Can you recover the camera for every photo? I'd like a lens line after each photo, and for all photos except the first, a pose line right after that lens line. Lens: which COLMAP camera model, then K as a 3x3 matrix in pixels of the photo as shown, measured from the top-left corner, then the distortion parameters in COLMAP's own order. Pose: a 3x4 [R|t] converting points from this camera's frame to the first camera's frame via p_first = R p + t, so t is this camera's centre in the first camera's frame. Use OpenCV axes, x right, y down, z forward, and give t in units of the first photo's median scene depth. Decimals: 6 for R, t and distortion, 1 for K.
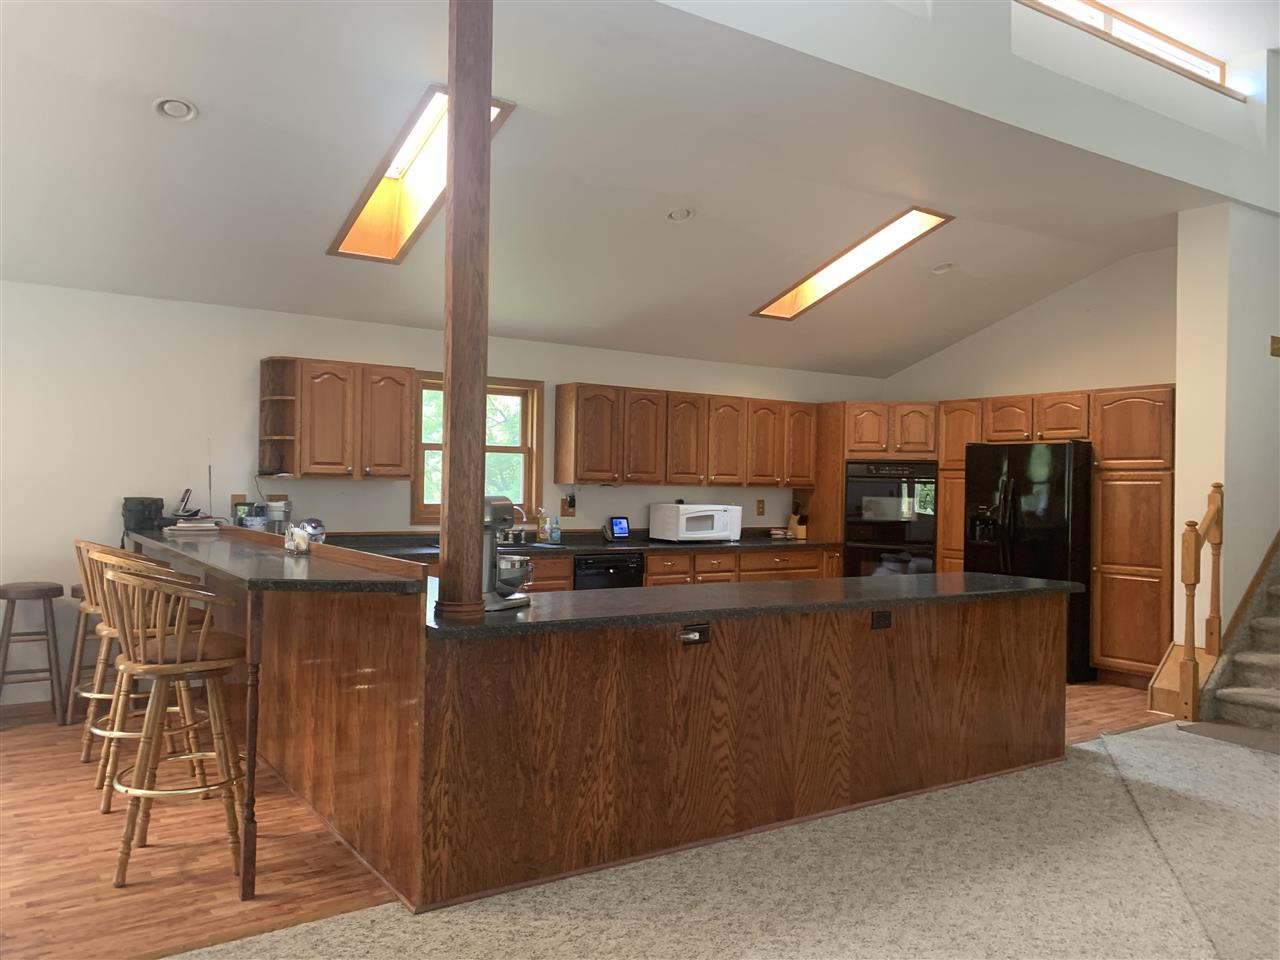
lens RADIAL K [[975.8, 0, 653.7], [0, 975.8, 474.4], [0, 0, 1]] dist [0.047860, -0.044042]
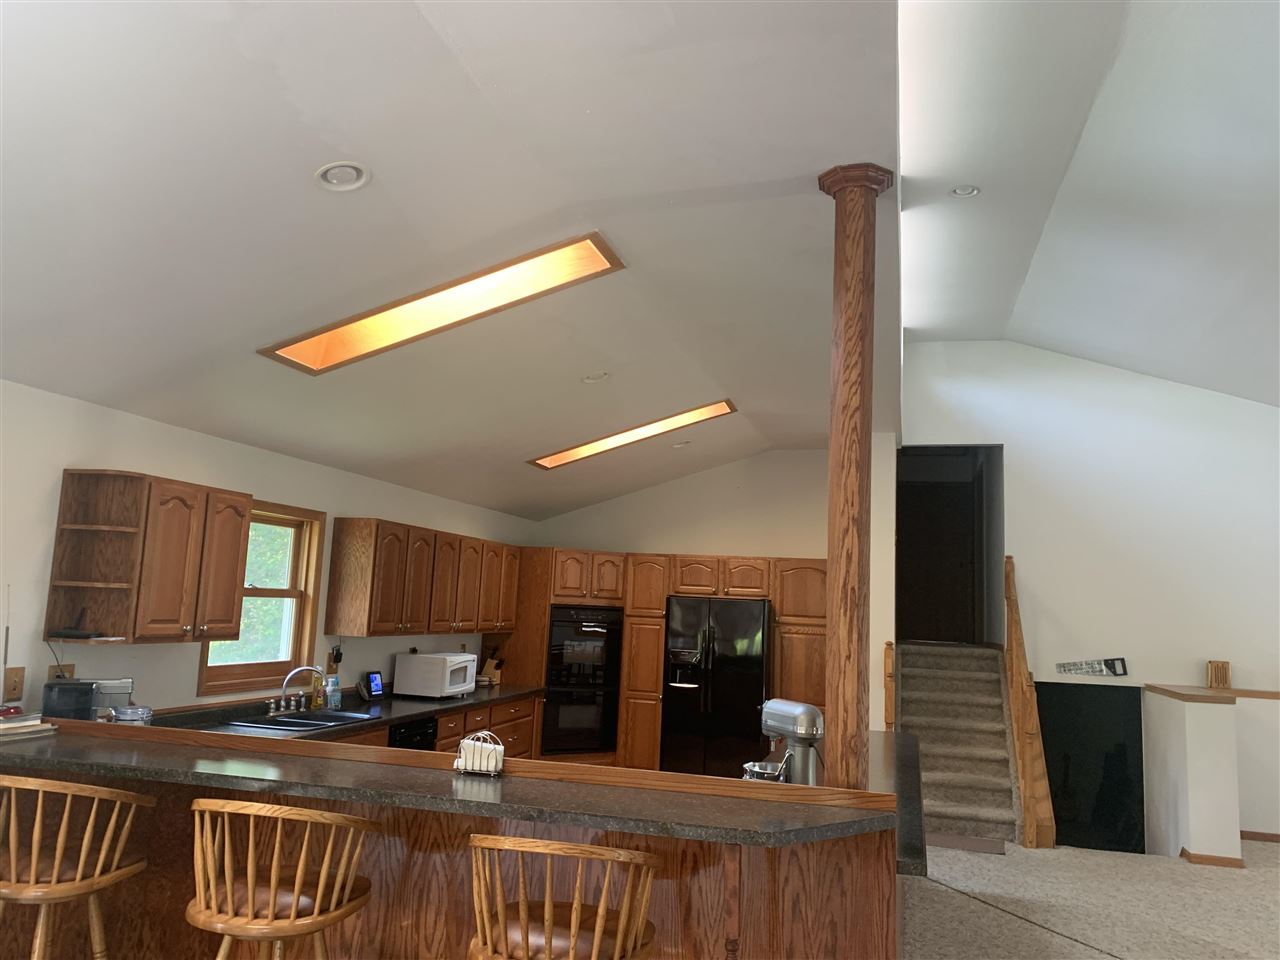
lens RADIAL K [[975.8, 0, 649.7], [0, 975.8, 468.9], [0, 0, 1]] dist [0.047860, -0.044042]
pose [[0.750119, 0.109205, 0.652224, -0.451738], [-0.040308, 0.991987, -0.119735, -0.041473], [-0.660073, 0.063526, 0.748510, 0.173181]]
